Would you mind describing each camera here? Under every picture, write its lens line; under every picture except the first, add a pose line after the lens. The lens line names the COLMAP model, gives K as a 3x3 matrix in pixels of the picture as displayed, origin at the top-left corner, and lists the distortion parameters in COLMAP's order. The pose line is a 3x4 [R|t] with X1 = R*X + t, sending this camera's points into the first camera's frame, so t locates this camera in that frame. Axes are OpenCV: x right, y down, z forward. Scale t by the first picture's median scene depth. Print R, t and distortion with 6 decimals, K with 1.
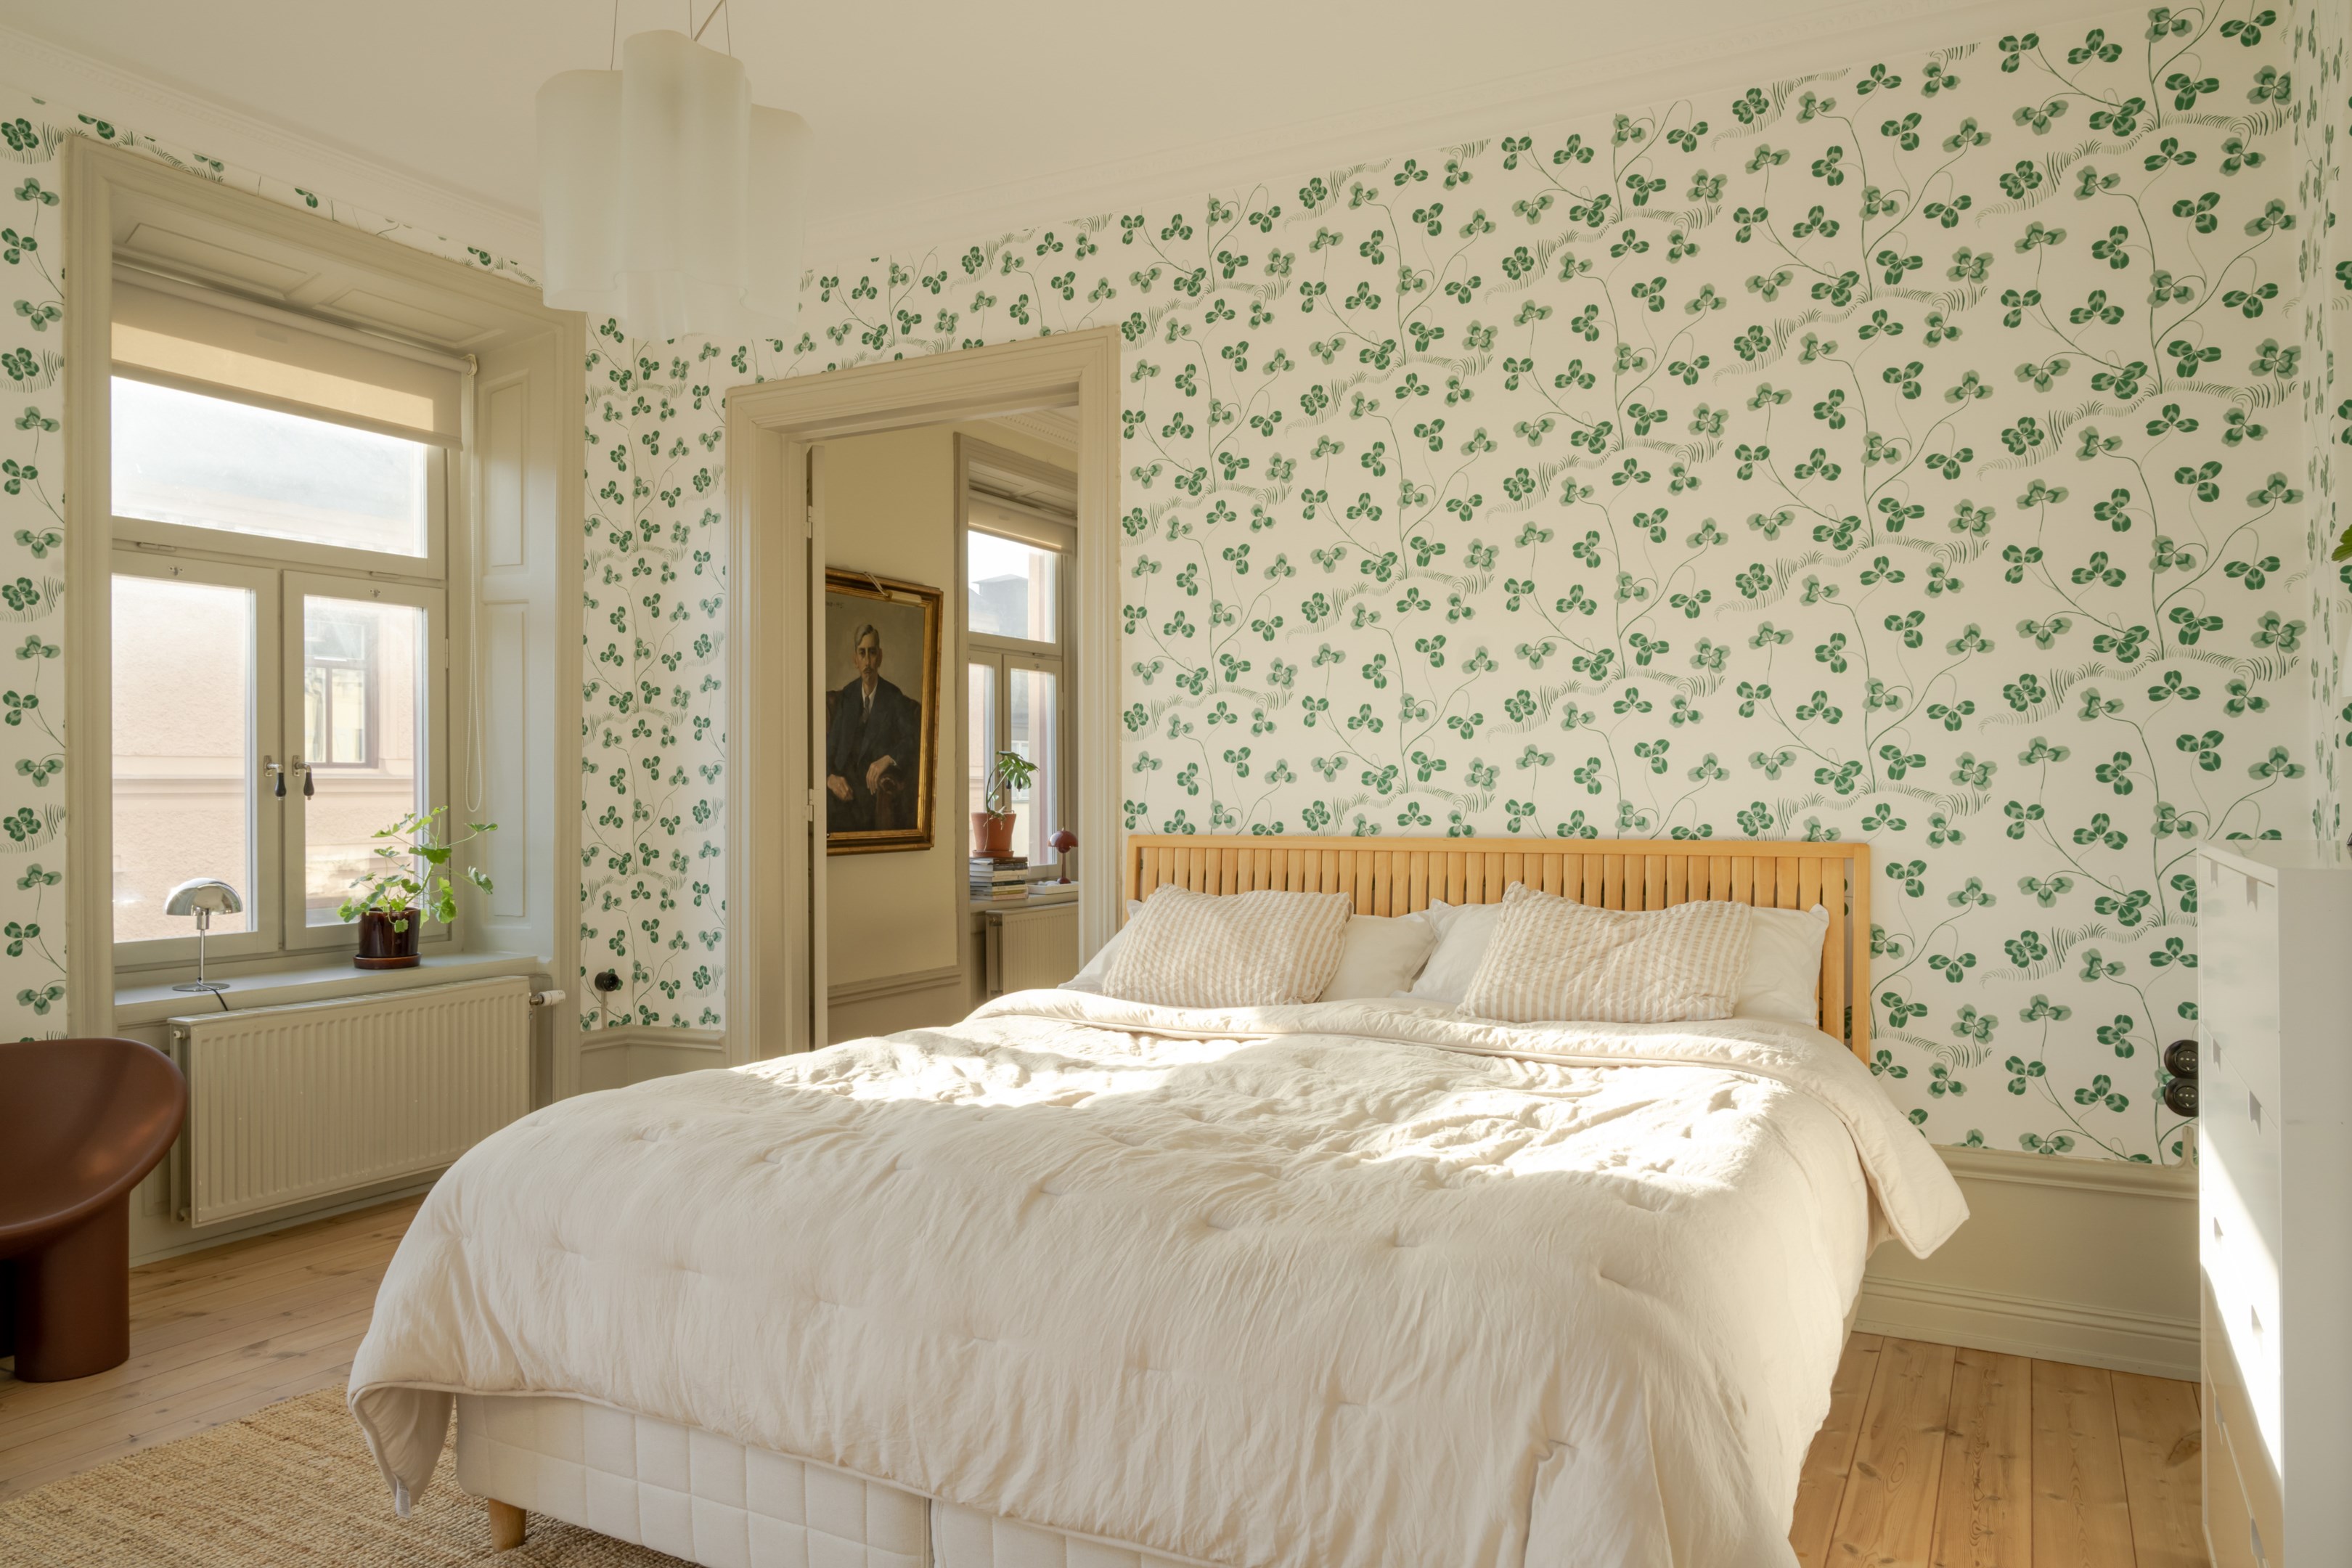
lens RADIAL K [[1619.8, 0, 1177.1], [0, 1619.8, 781.4], [0, 0, 1]] dist [0.002464, 0.002355]
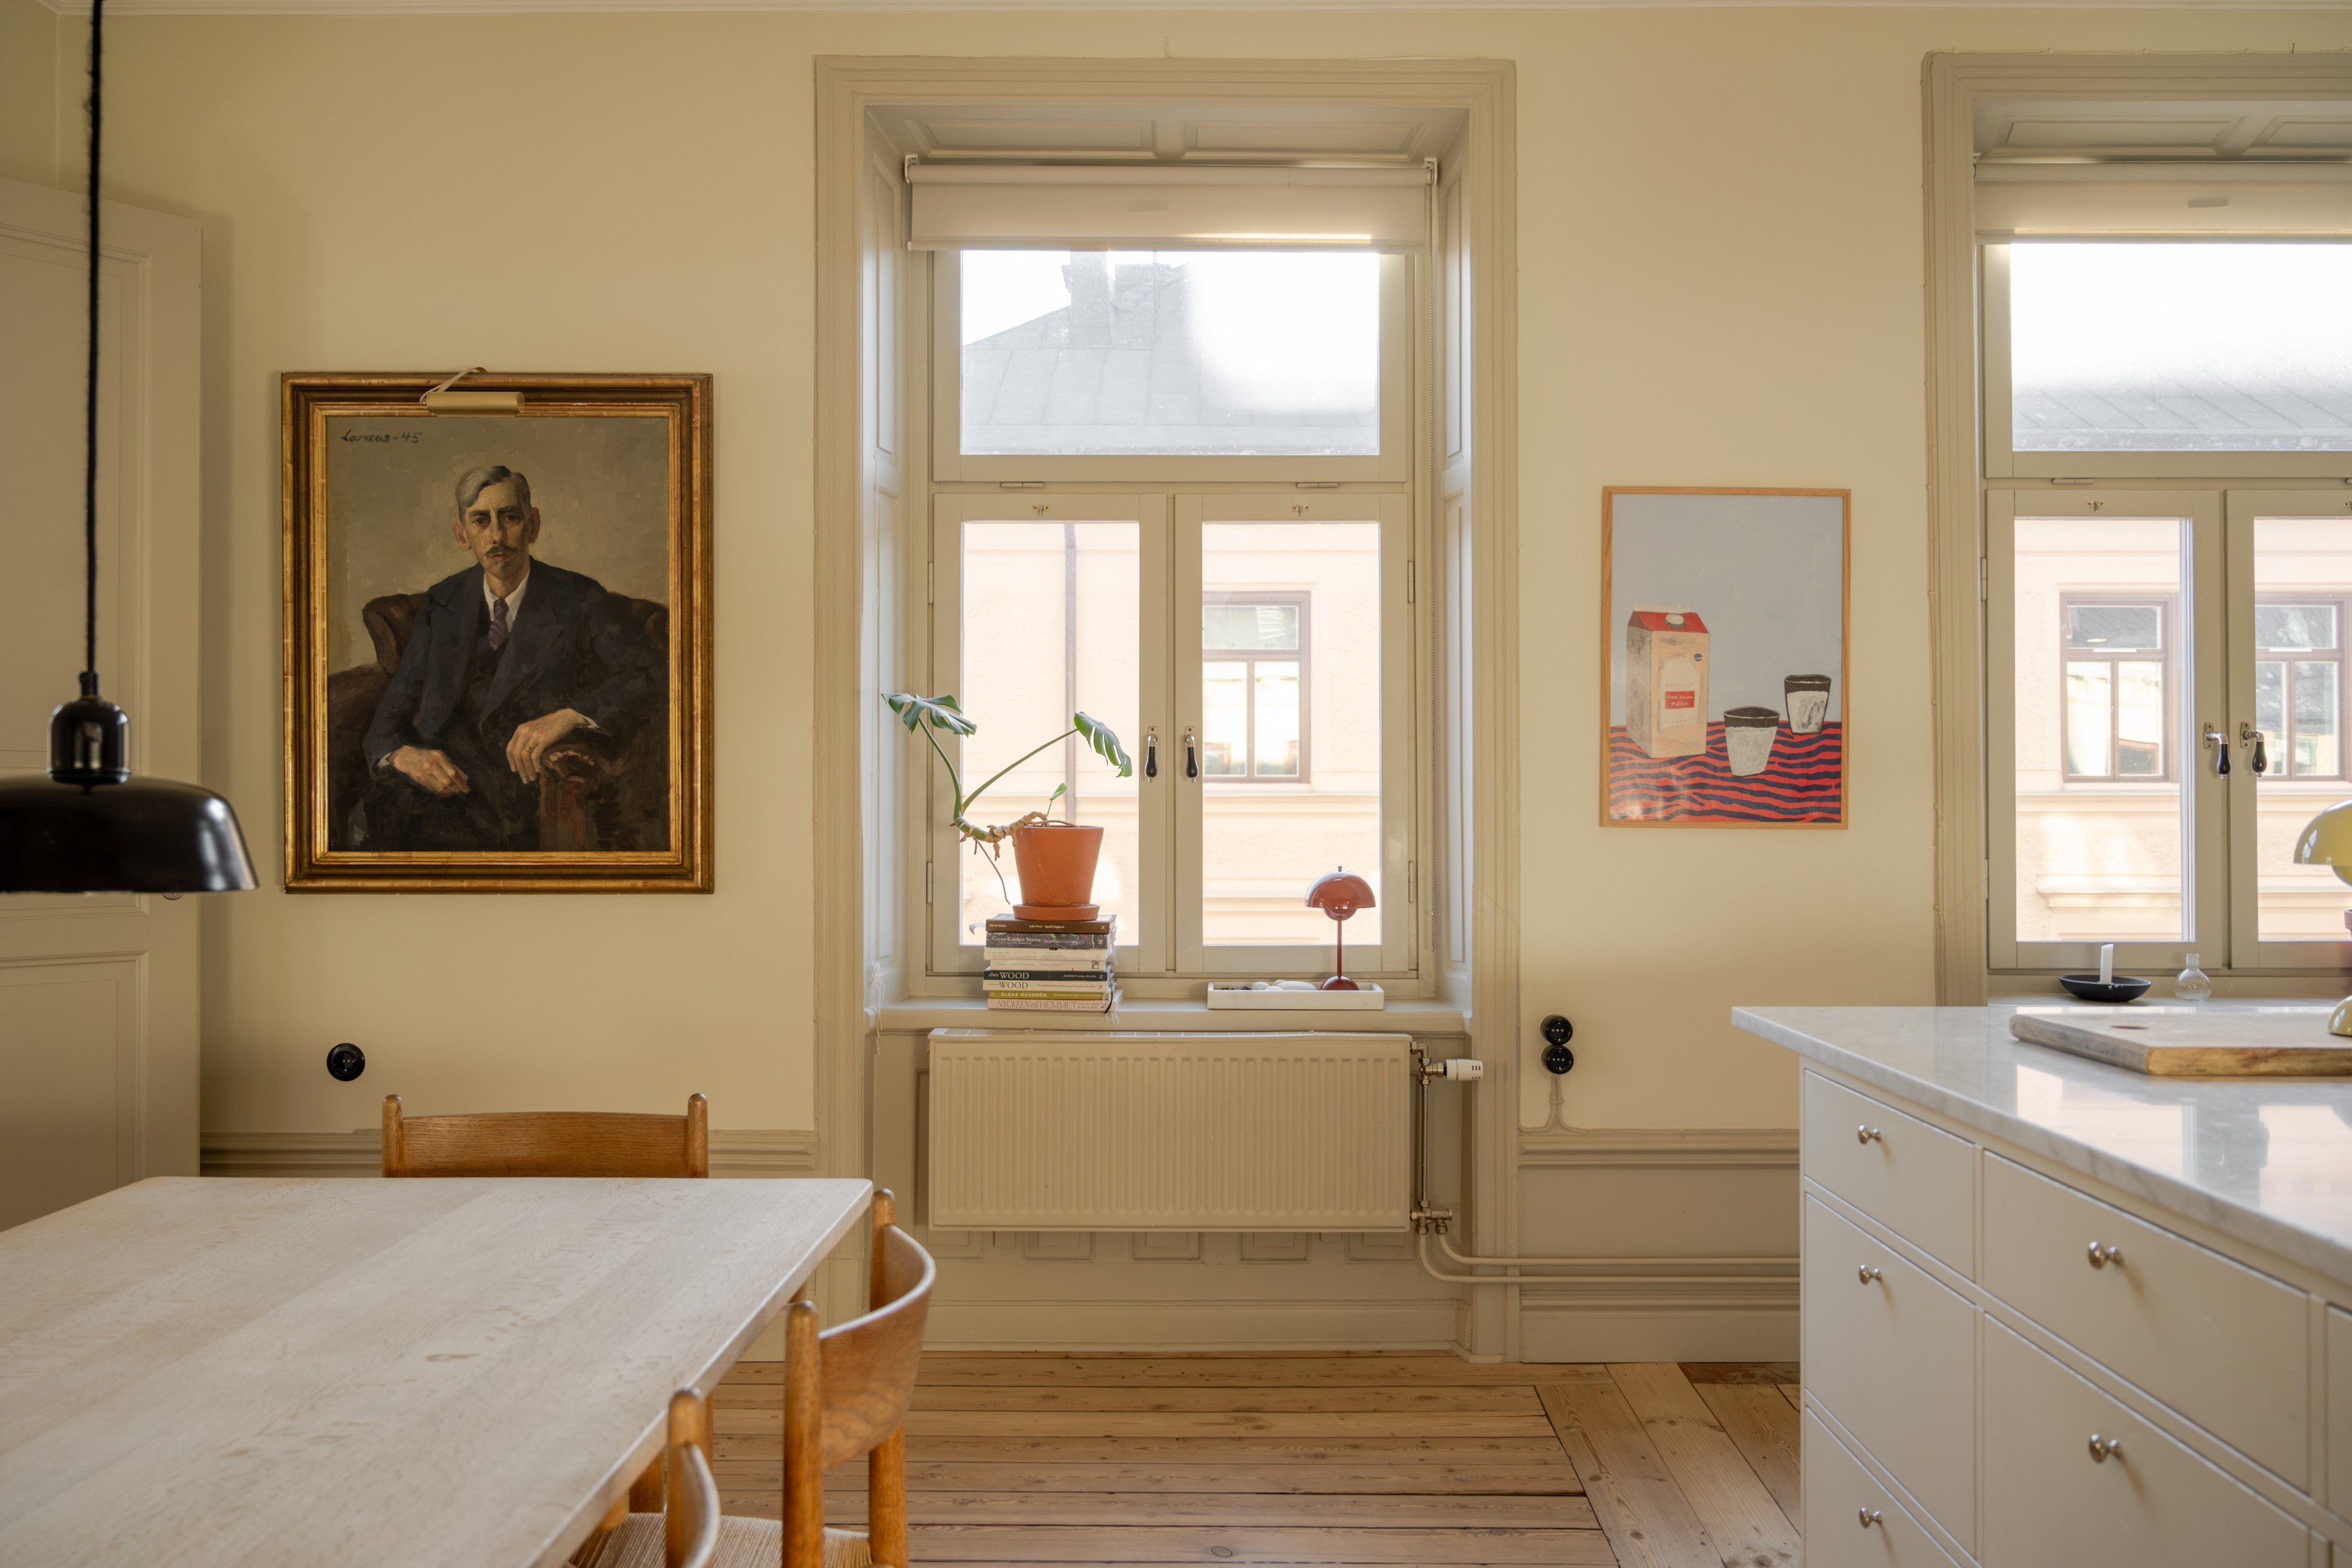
lens RADIAL K [[1931.7, 0, 1174.5], [0, 1931.7, 746.3], [0, 0, 1]] dist [0.006254, -0.004483]
pose [[0.469189, -0.002239, -0.883095, 0.309481], [-0.001340, 0.999994, -0.003247, -0.001439], [0.883097, 0.002707, 0.469183, 0.580579]]
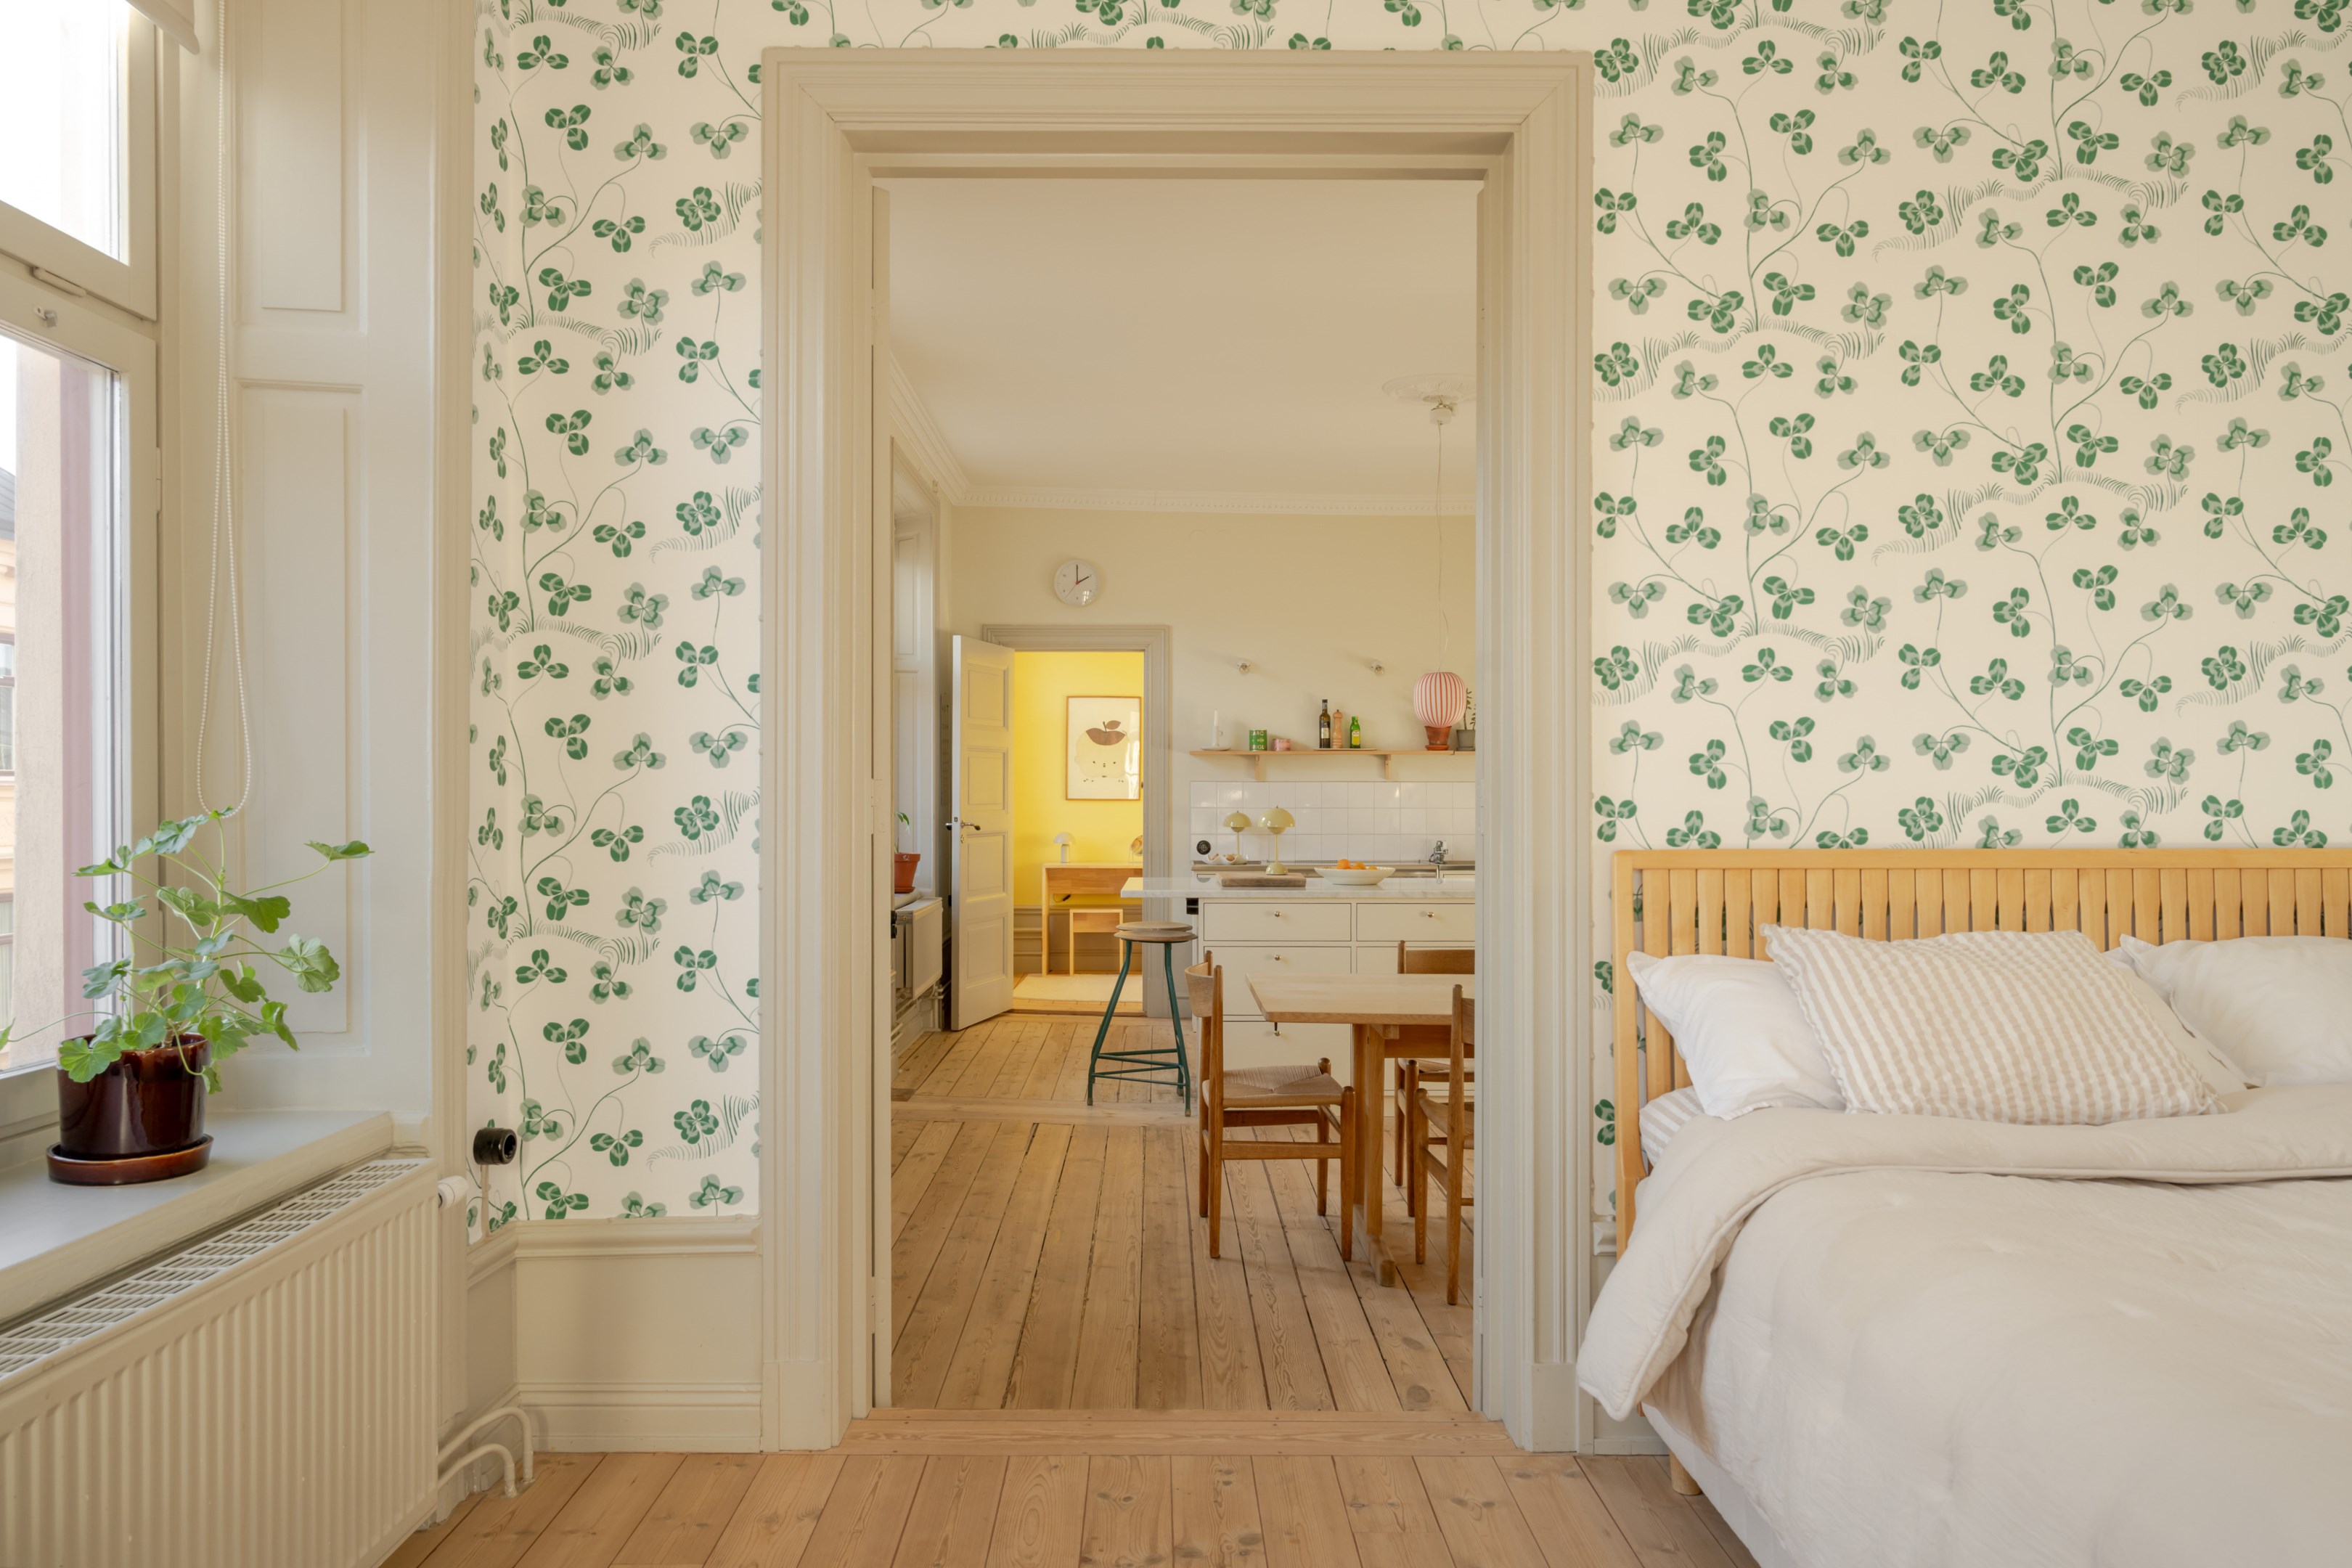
lens RADIAL K [[1648.7, 0, 1177.1], [0, 1648.7, 797.7], [0, 0, 1]] dist [-0.009964, 0.011620]
pose [[0.870622, 0.001882, 0.491948, -0.498332], [-0.005418, 0.999969, 0.005764, 0.009170], [-0.491922, -0.007684, 0.870605, 0.513878]]
